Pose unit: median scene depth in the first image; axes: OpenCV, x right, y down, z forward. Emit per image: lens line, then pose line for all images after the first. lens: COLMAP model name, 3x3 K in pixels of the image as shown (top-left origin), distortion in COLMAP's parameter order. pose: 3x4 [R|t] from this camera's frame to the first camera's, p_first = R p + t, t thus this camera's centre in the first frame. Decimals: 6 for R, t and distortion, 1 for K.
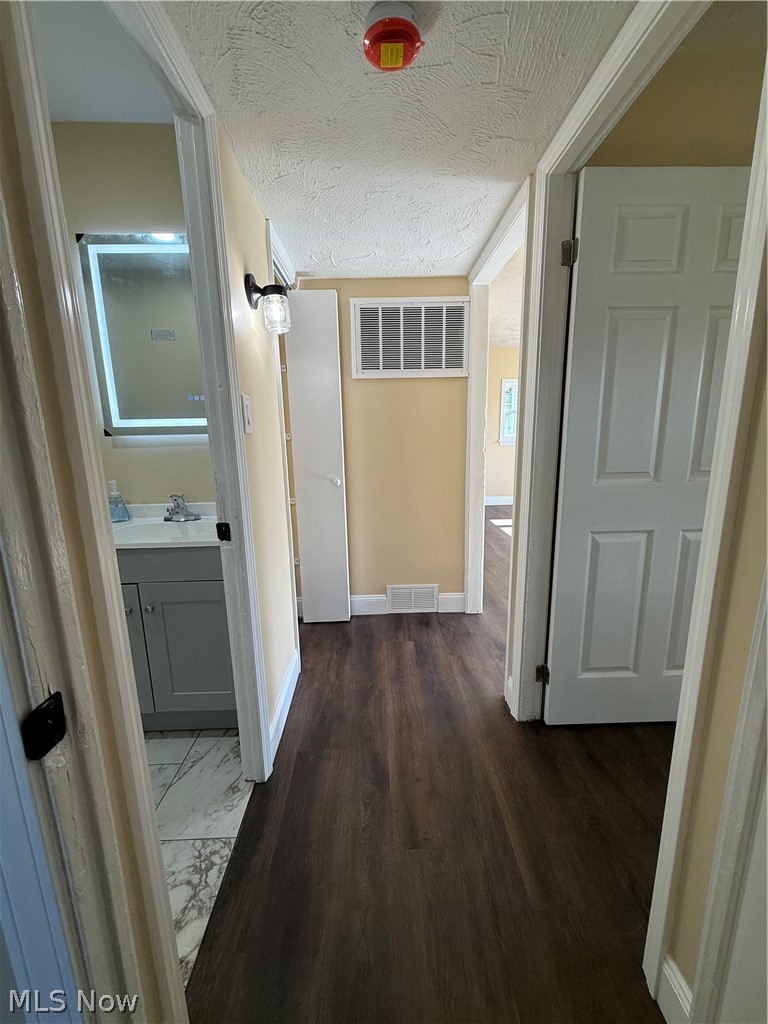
lens RADIAL K [[406.5, 0, 382.4], [0, 406.5, 511.1], [0, 0, 1]] dist [-0.000295, 0.000434]
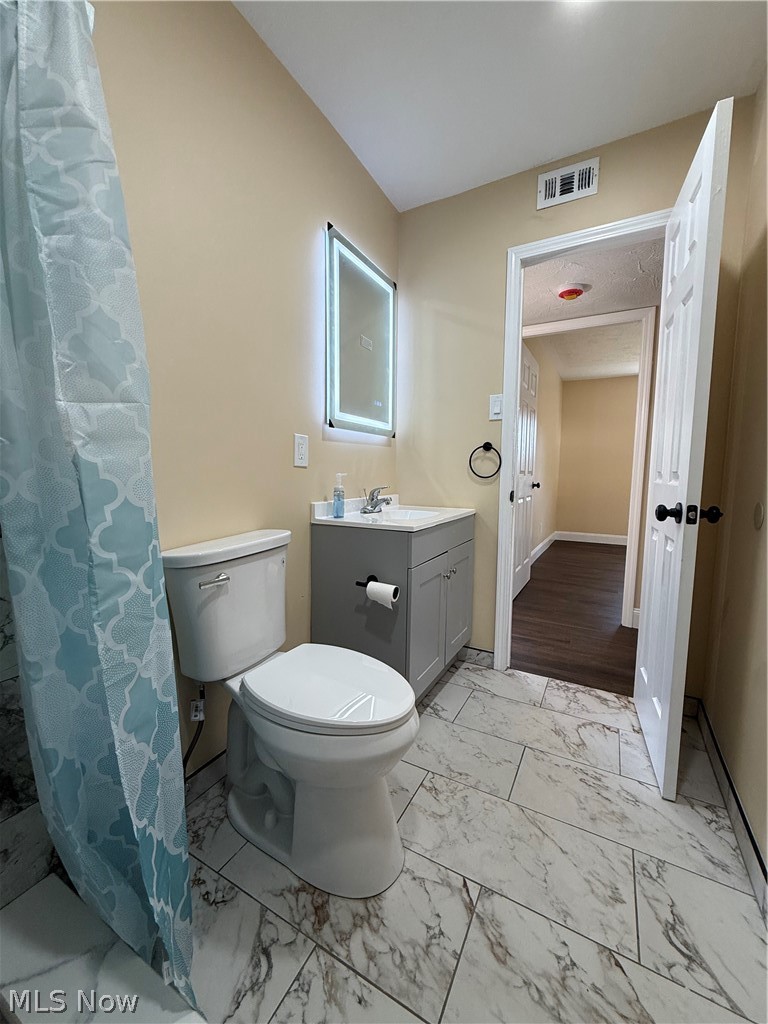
lens RADIAL K [[406.5, 0, 383.9], [0, 406.5, 509.7], [0, 0, 1]] dist [-0.000295, 0.000434]
pose [[0.508954, -0.055841, 0.858981, -1.567922], [0.143902, 0.989370, -0.020945, 0.047991], [-0.848680, 0.134269, 0.511579, 0.475286]]
